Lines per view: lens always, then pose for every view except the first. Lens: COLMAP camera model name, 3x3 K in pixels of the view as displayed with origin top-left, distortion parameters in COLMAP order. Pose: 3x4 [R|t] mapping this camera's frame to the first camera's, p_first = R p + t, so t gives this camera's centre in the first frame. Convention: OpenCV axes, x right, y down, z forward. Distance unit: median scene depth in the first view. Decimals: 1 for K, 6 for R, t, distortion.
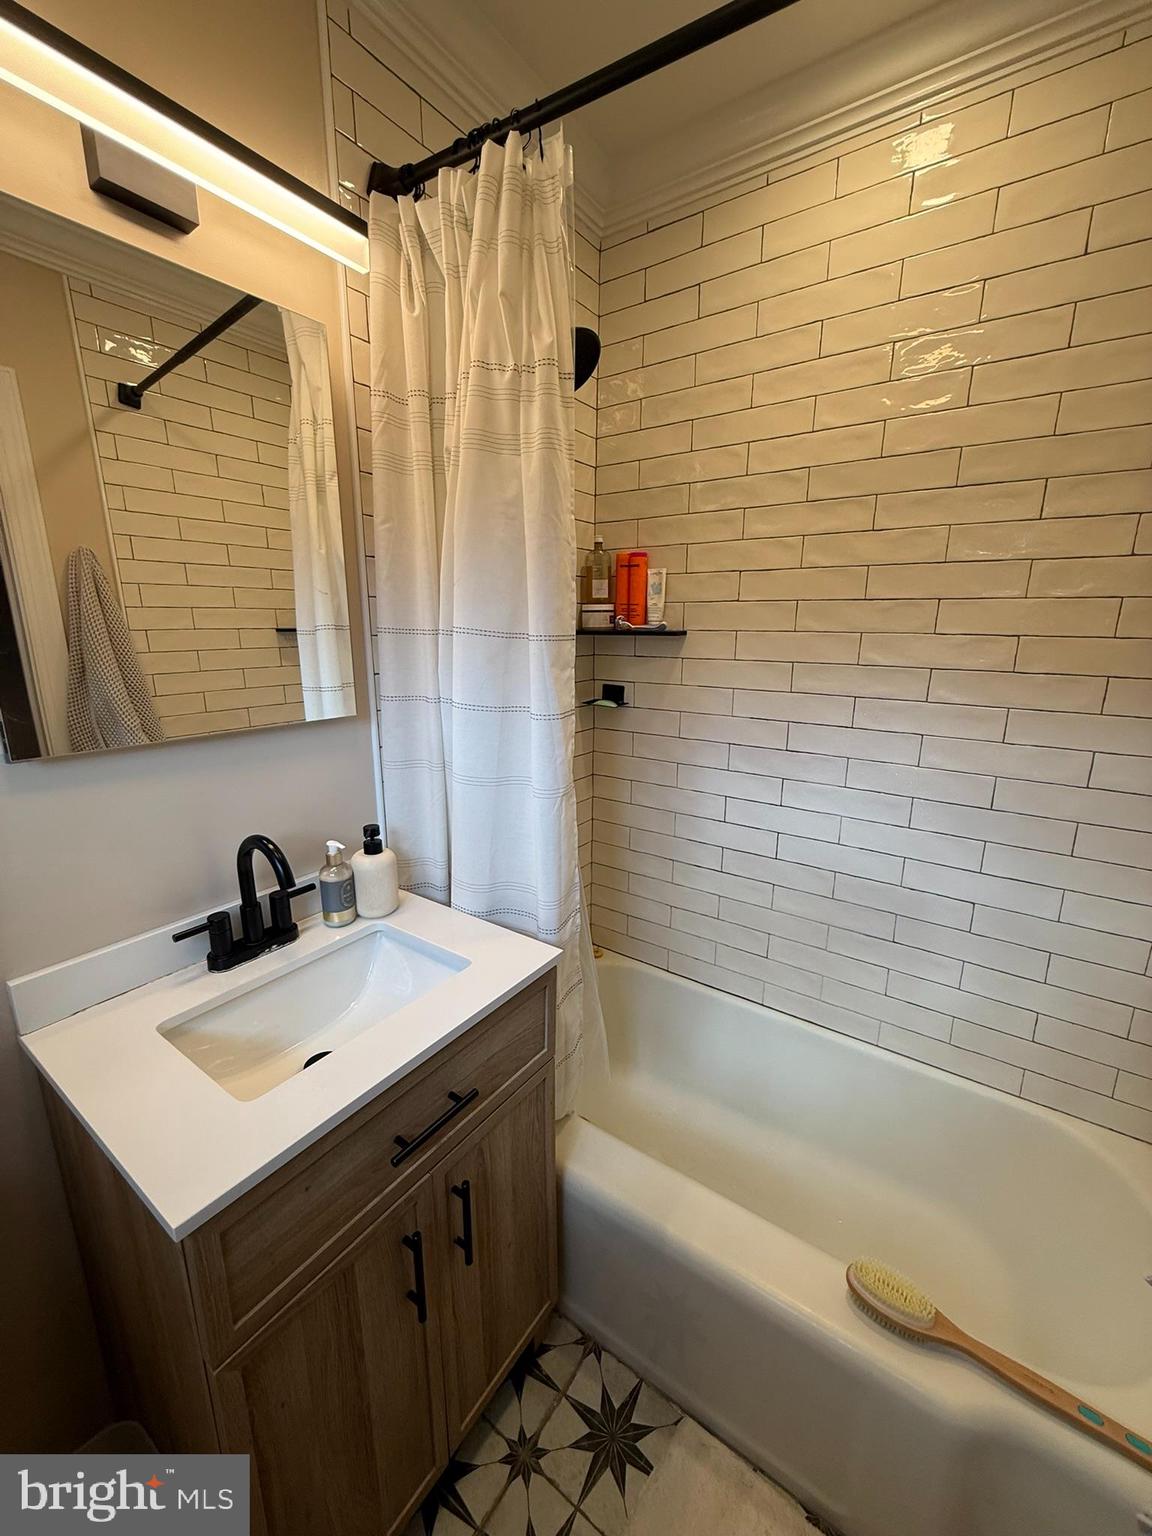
lens RADIAL K [[613.8, 0, 576.0], [0, 613.8, 768.0], [0, 0, 1]] dist [0.000902, -0.000136]
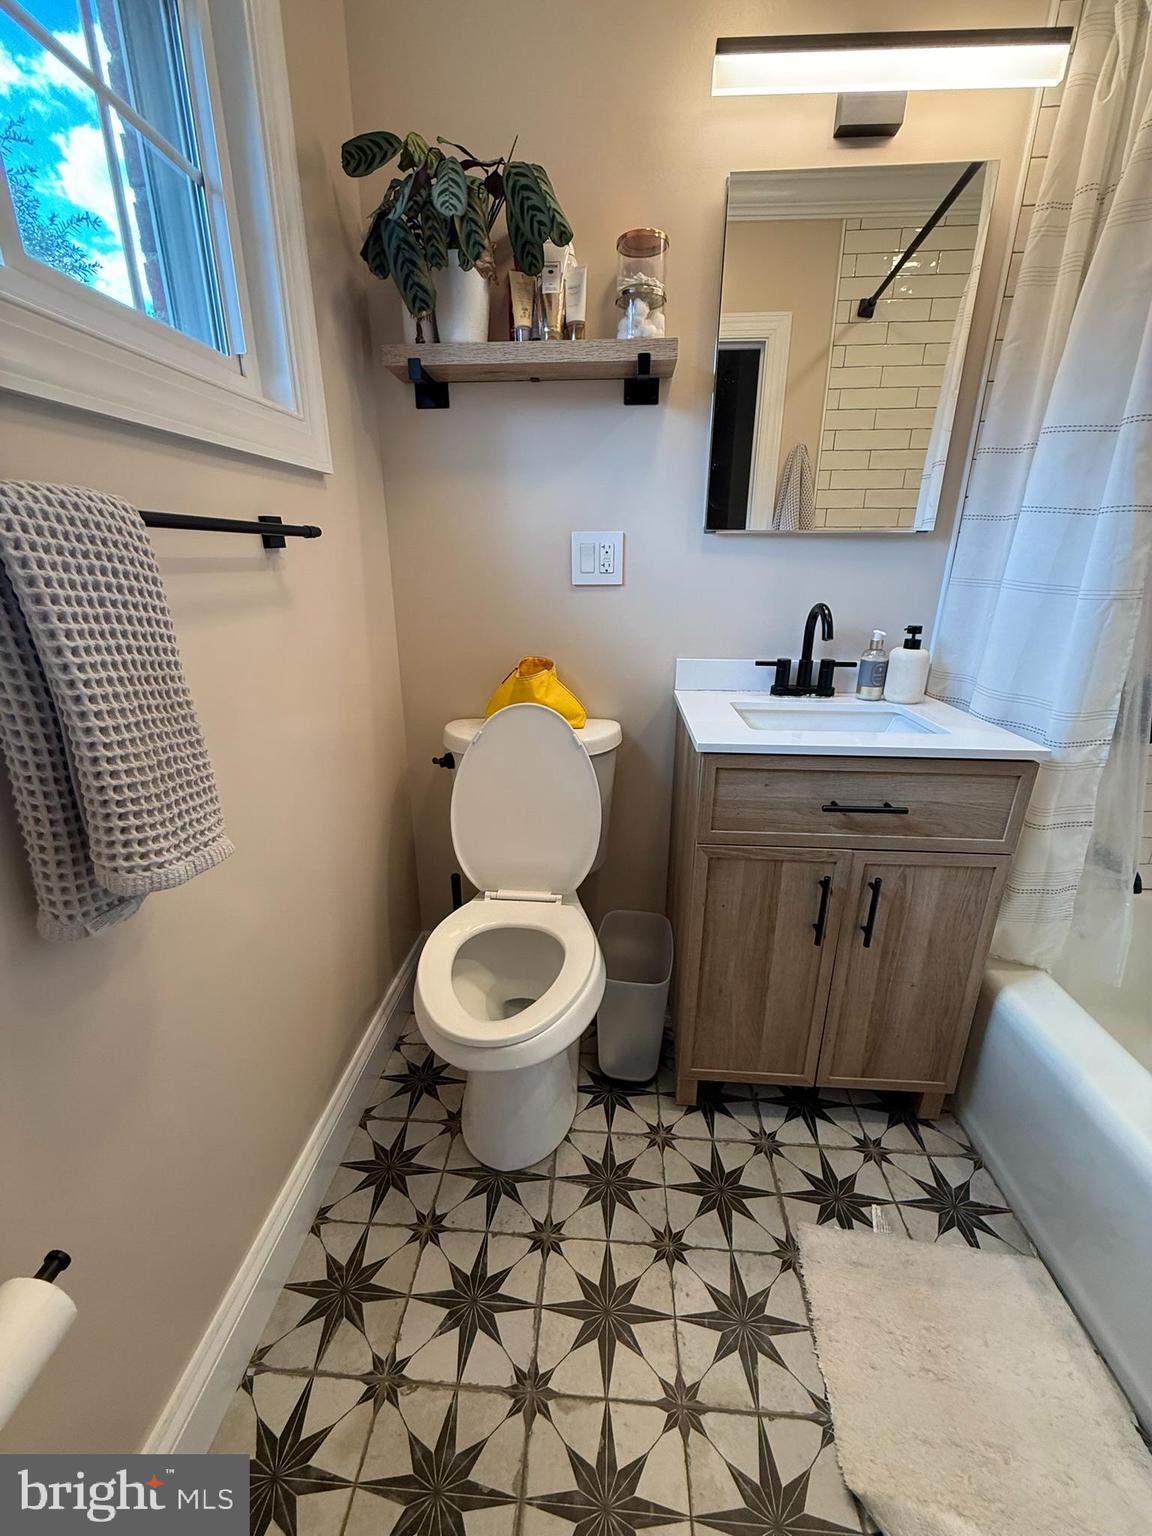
lens RADIAL K [[613.8, 0, 576.0], [0, 613.8, 768.0], [0, 0, 1]] dist [0.000902, -0.000136]
pose [[0.524206, 0.274093, -0.806276, 0.378673], [-0.200436, 0.959900, 0.196002, 0.275194], [0.827668, 0.058861, 0.558123, -0.204776]]
